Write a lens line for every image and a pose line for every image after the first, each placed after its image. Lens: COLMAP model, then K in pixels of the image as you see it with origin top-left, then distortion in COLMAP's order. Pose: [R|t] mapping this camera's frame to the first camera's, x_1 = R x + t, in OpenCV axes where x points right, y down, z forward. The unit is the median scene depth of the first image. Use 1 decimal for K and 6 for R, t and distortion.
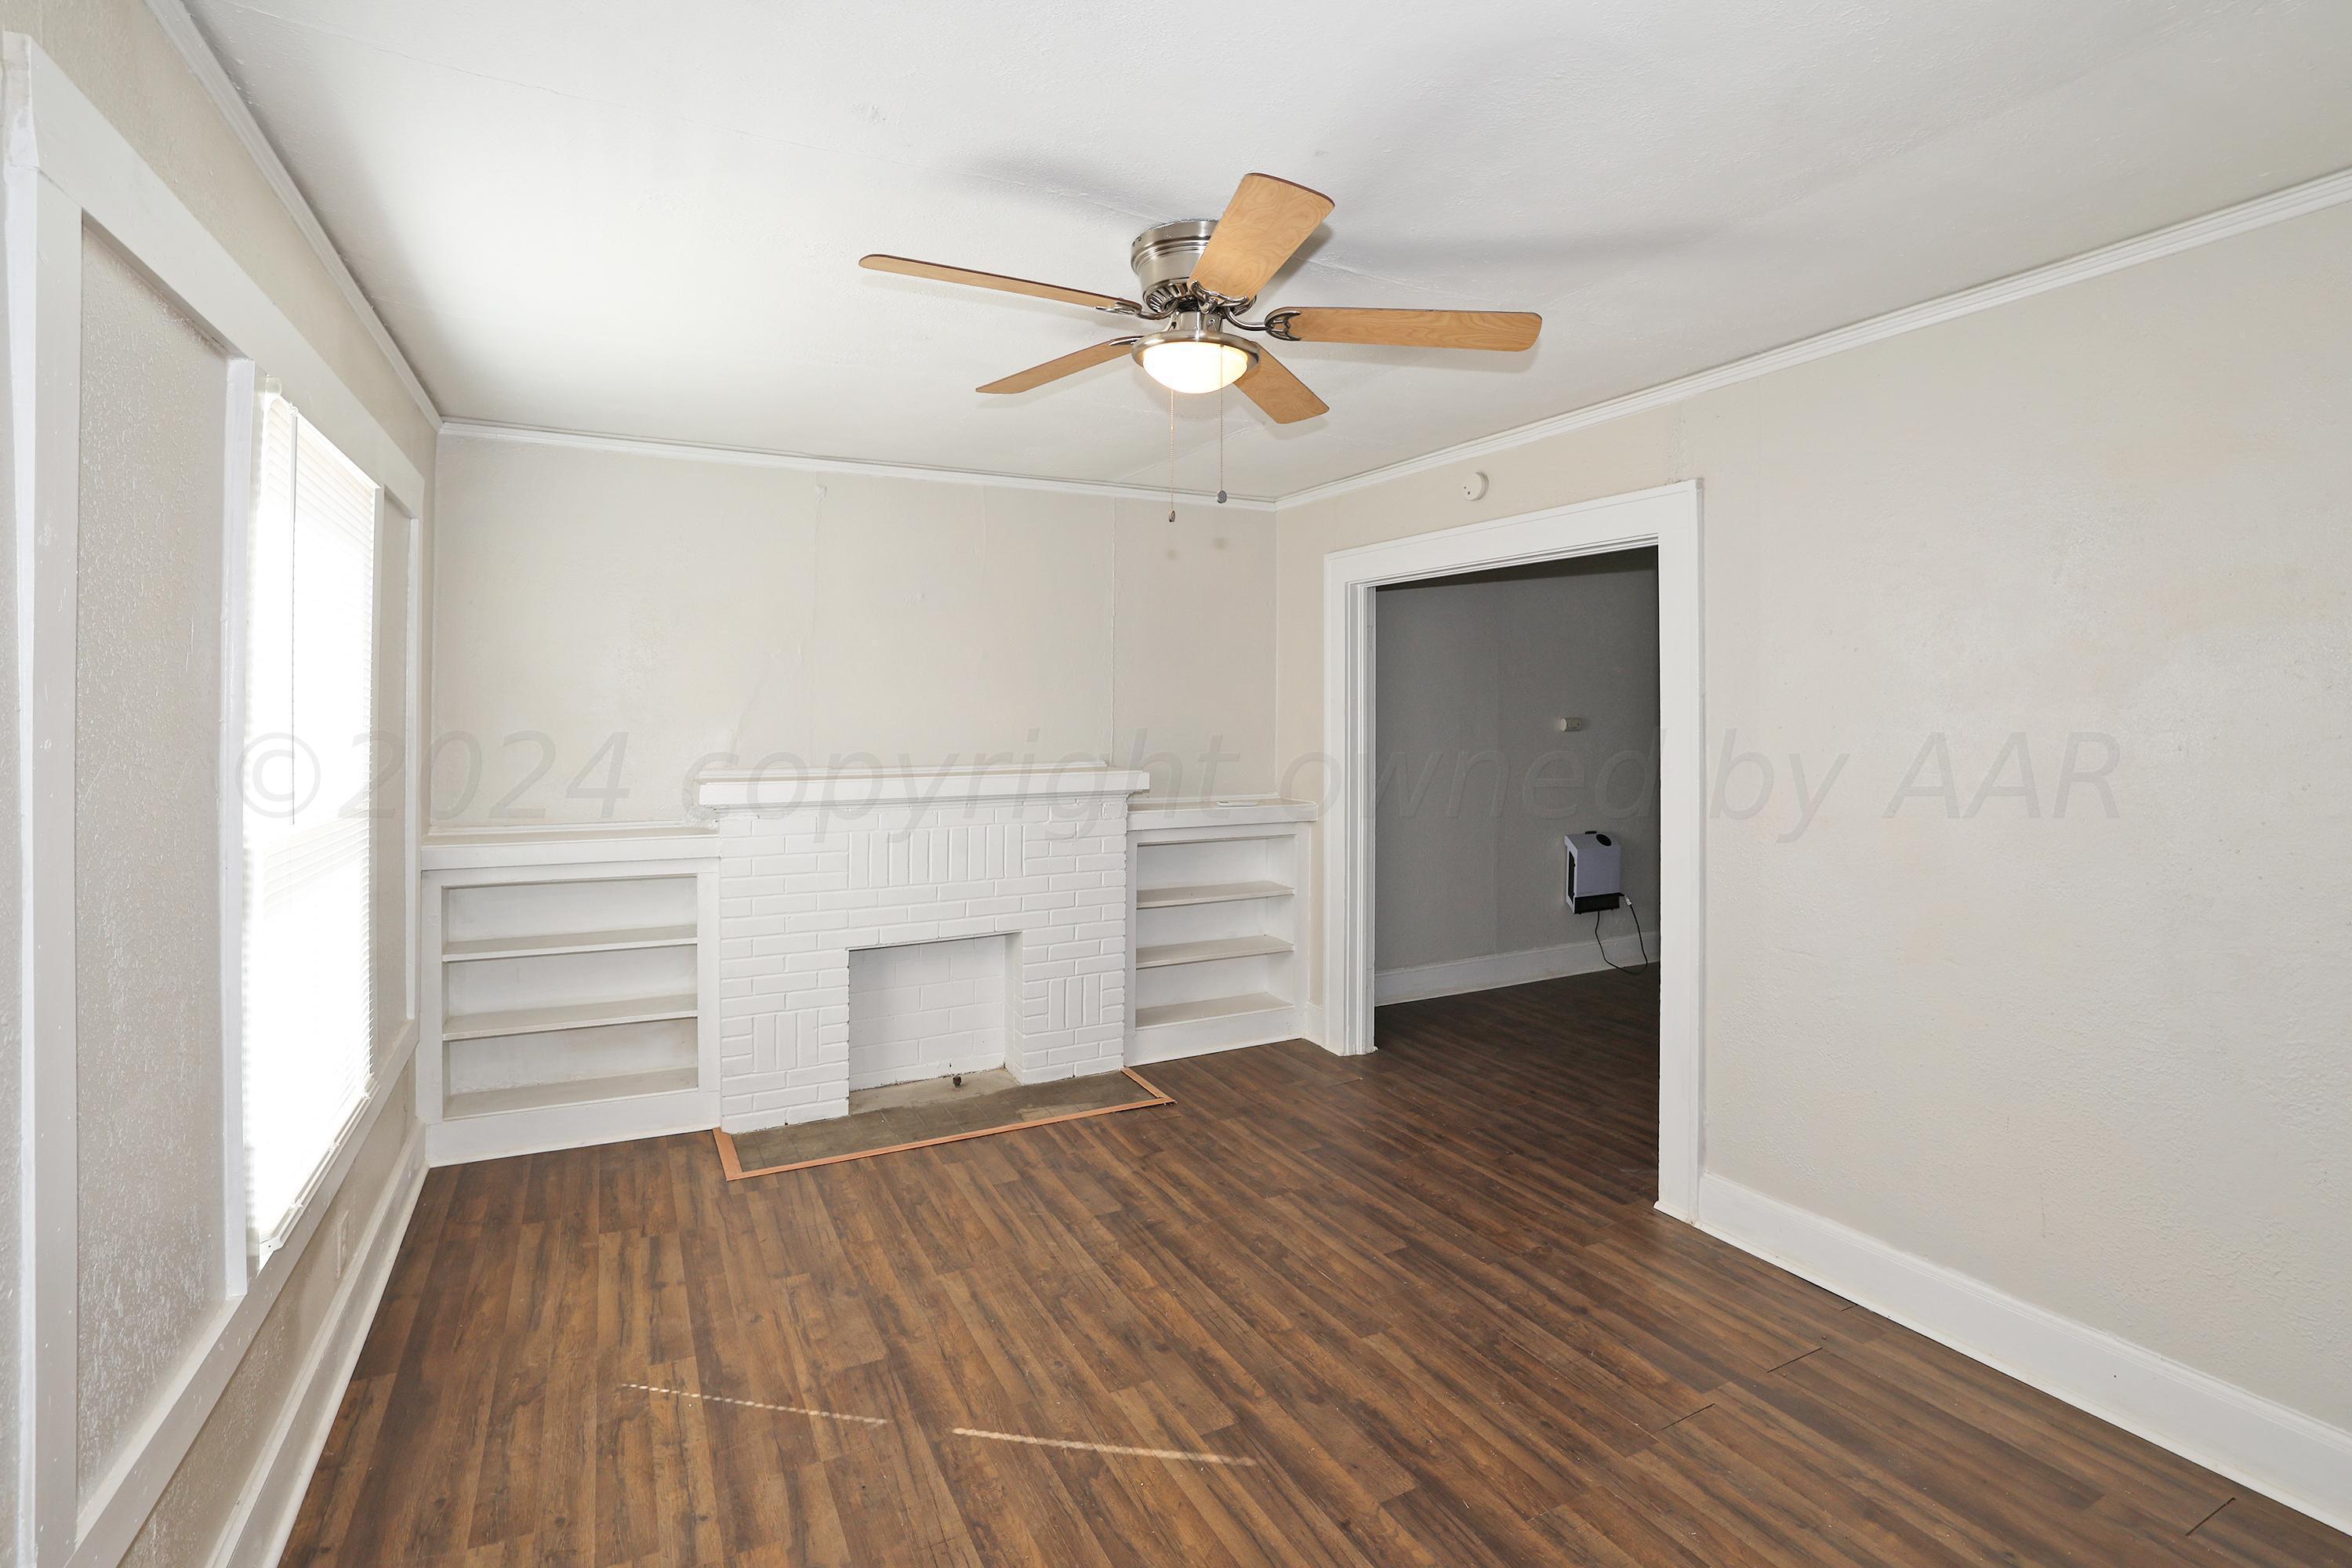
lens RADIAL K [[1095.0, 0, 1173.0], [0, 1095.0, 717.7], [0, 0, 1]] dist [-0.000454, -0.000370]
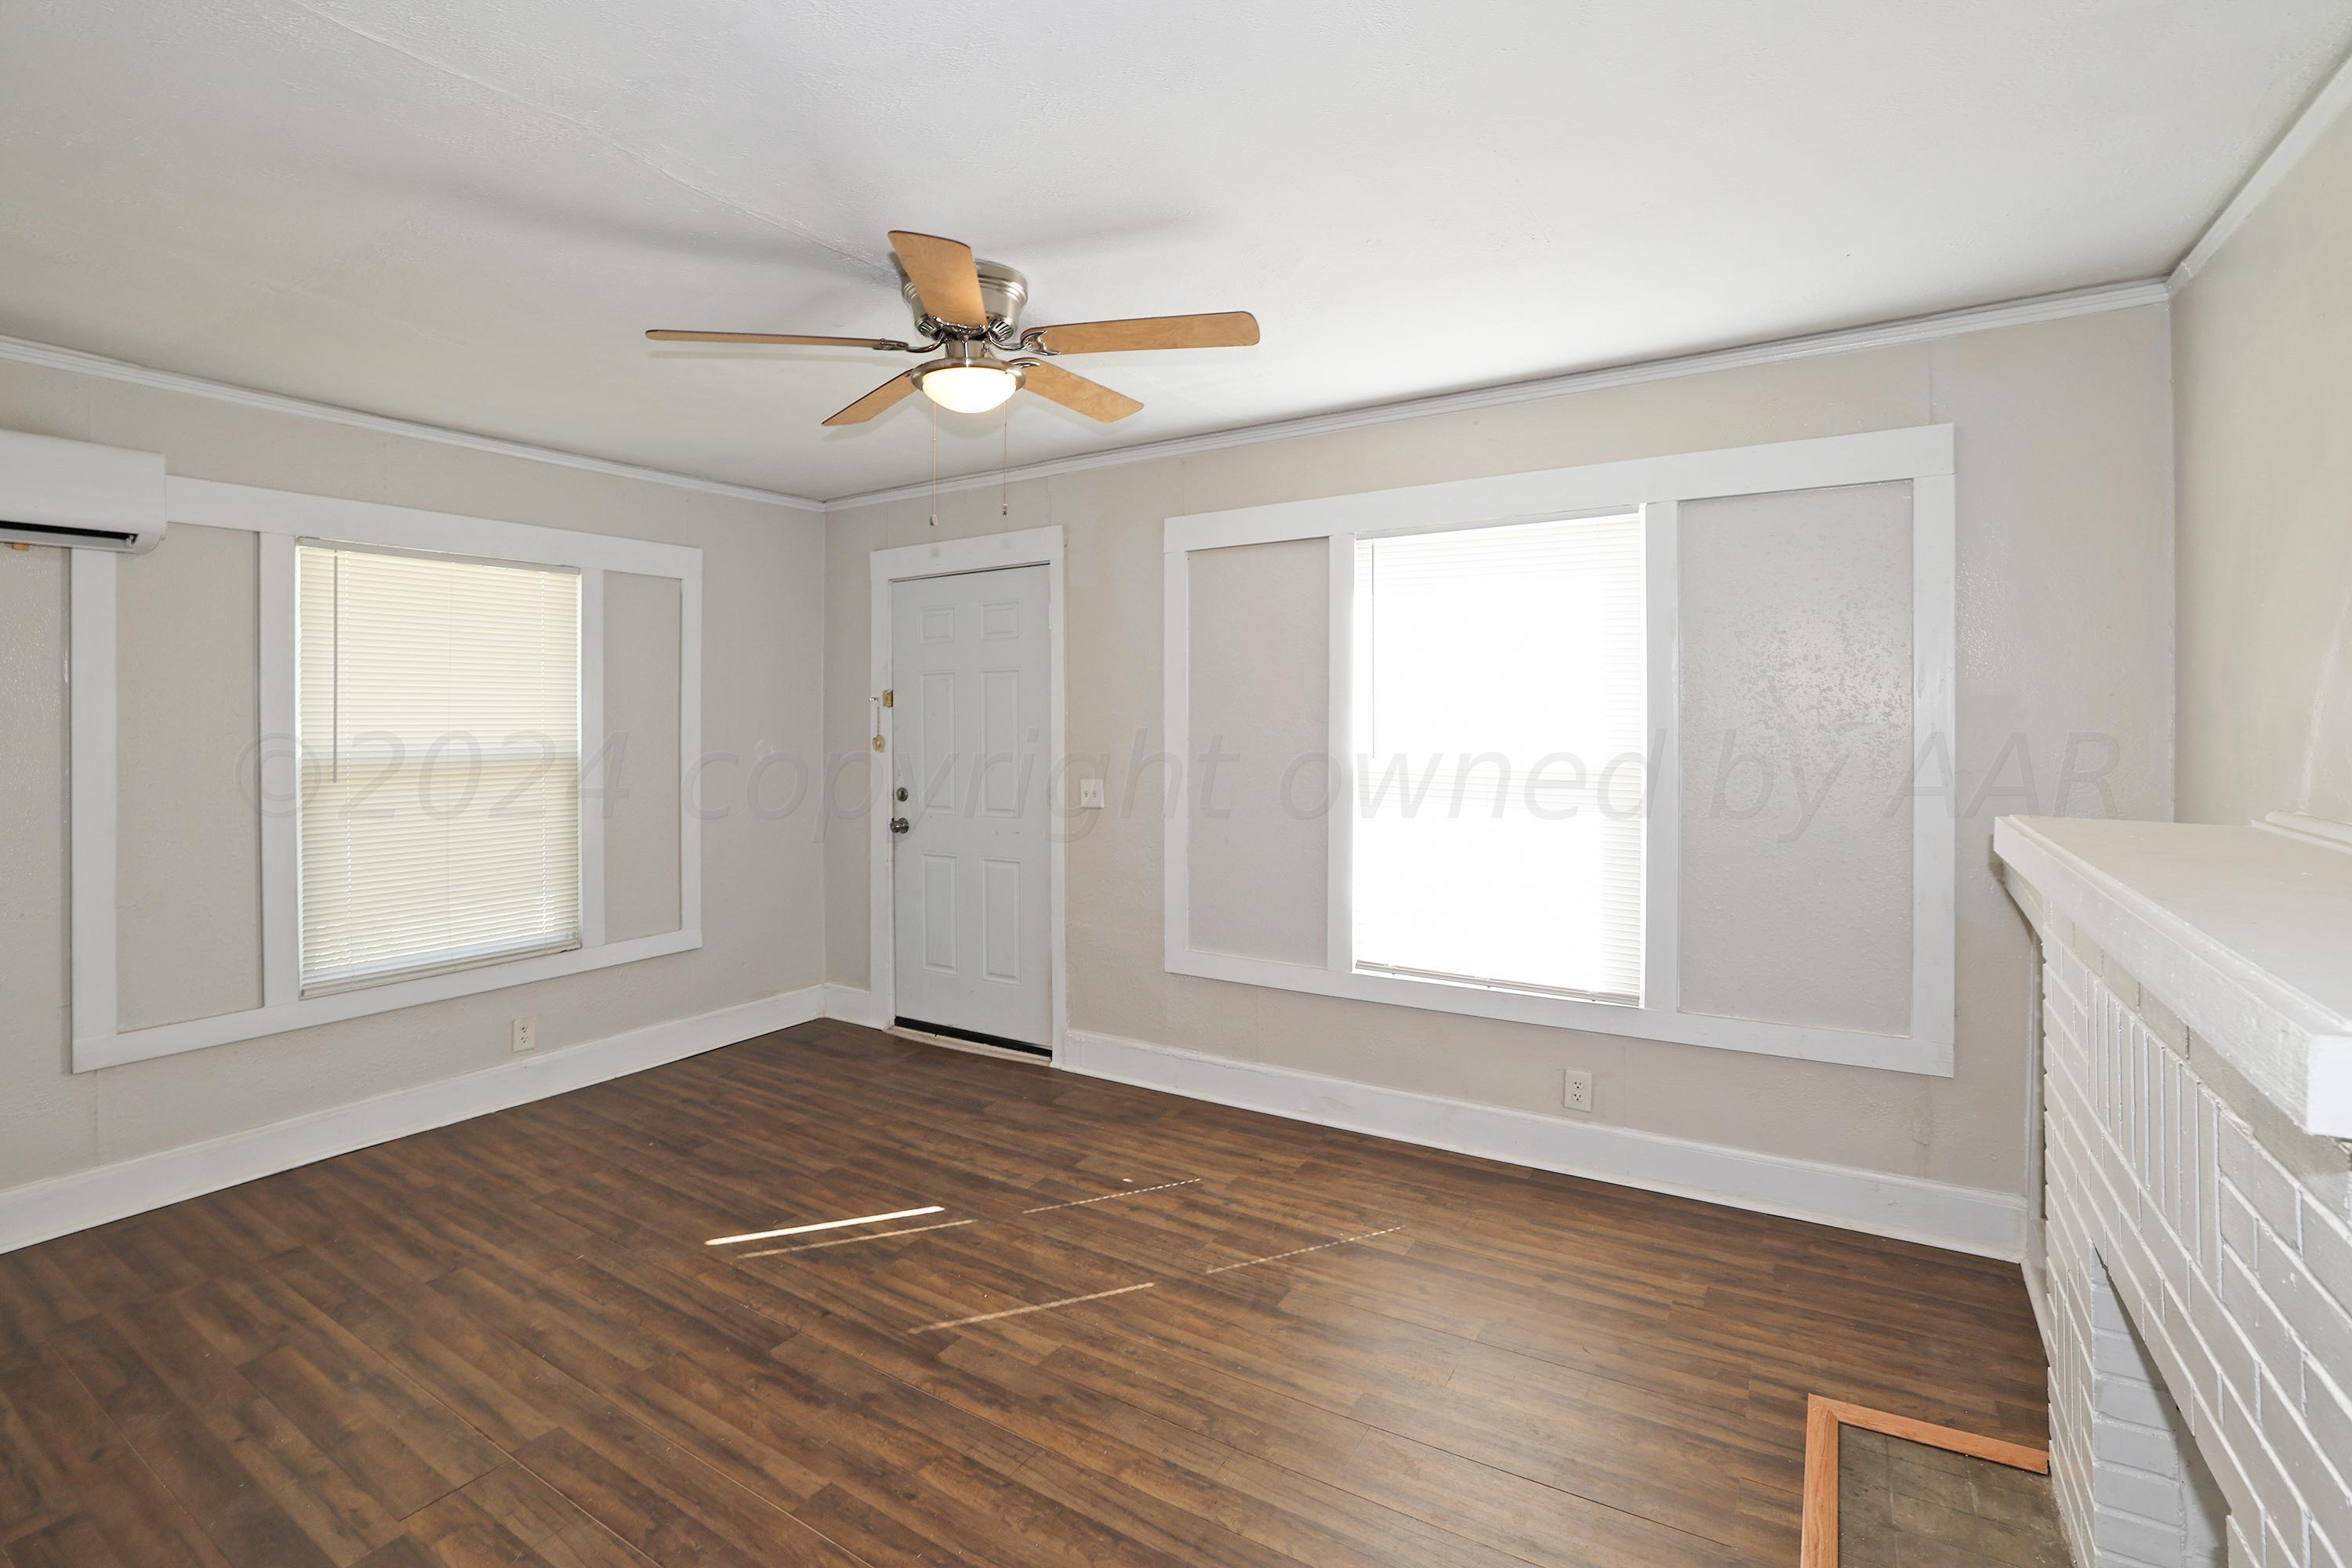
lens RADIAL K [[1063.0, 0, 1145.3], [0, 1063.0, 709.7], [0, 0, 1]] dist [-0.000125, 0.000495]
pose [[-0.865870, 0.006208, -0.500231, 0.396580], [0.007665, 0.999970, -0.000857, -0.002745], [0.500211, -0.004576, -0.865892, 1.983042]]
